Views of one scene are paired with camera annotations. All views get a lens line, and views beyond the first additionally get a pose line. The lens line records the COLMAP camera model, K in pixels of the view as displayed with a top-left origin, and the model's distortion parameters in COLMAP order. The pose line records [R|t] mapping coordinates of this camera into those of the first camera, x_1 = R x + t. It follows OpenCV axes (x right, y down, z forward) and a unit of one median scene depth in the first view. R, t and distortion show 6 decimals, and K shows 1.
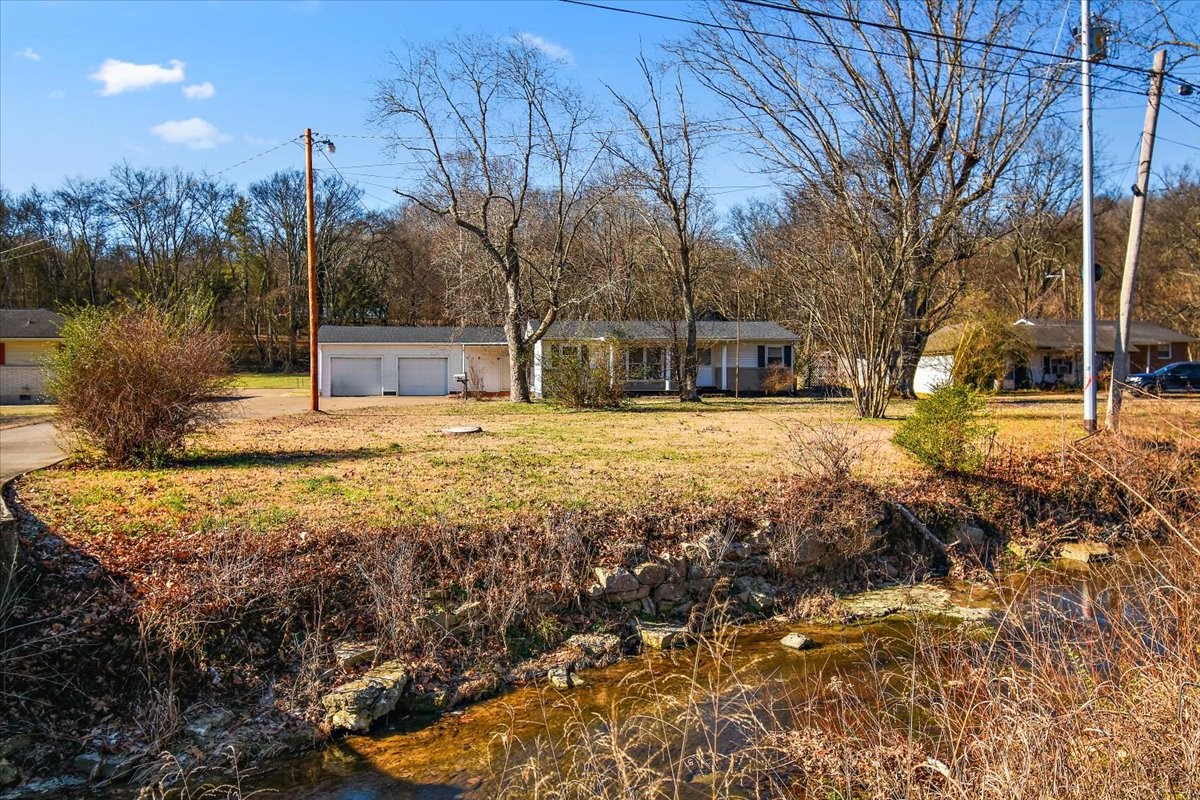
lens RADIAL K [[947.4, 0, 600.0], [0, 947.4, 400.0], [0, 0, 1]] dist [0.002841, 0.004405]
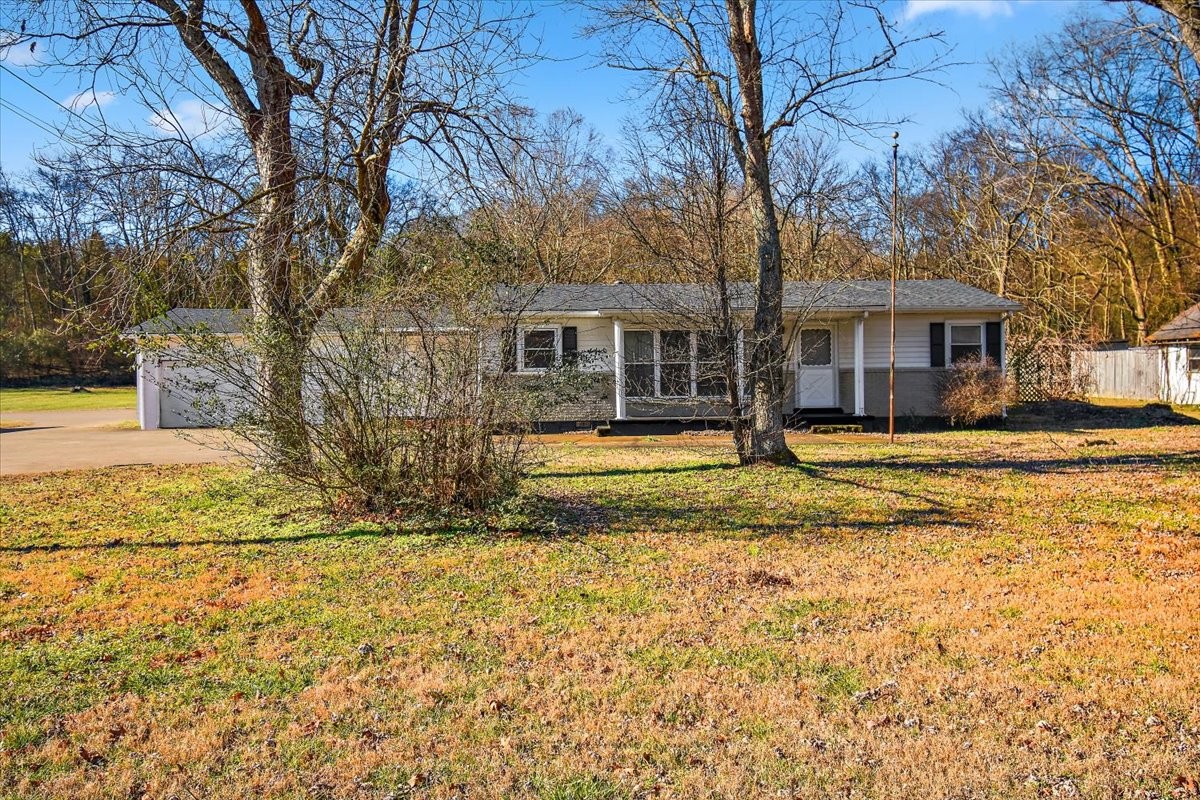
lens RADIAL K [[947.4, 0, 600.0], [0, 947.4, 400.0], [0, 0, 1]] dist [0.002841, 0.004405]
pose [[0.991406, -0.008553, -0.130539, 0.095616], [0.007770, 0.999949, -0.006505, -0.024563], [0.130588, 0.005435, 0.991422, 0.762757]]
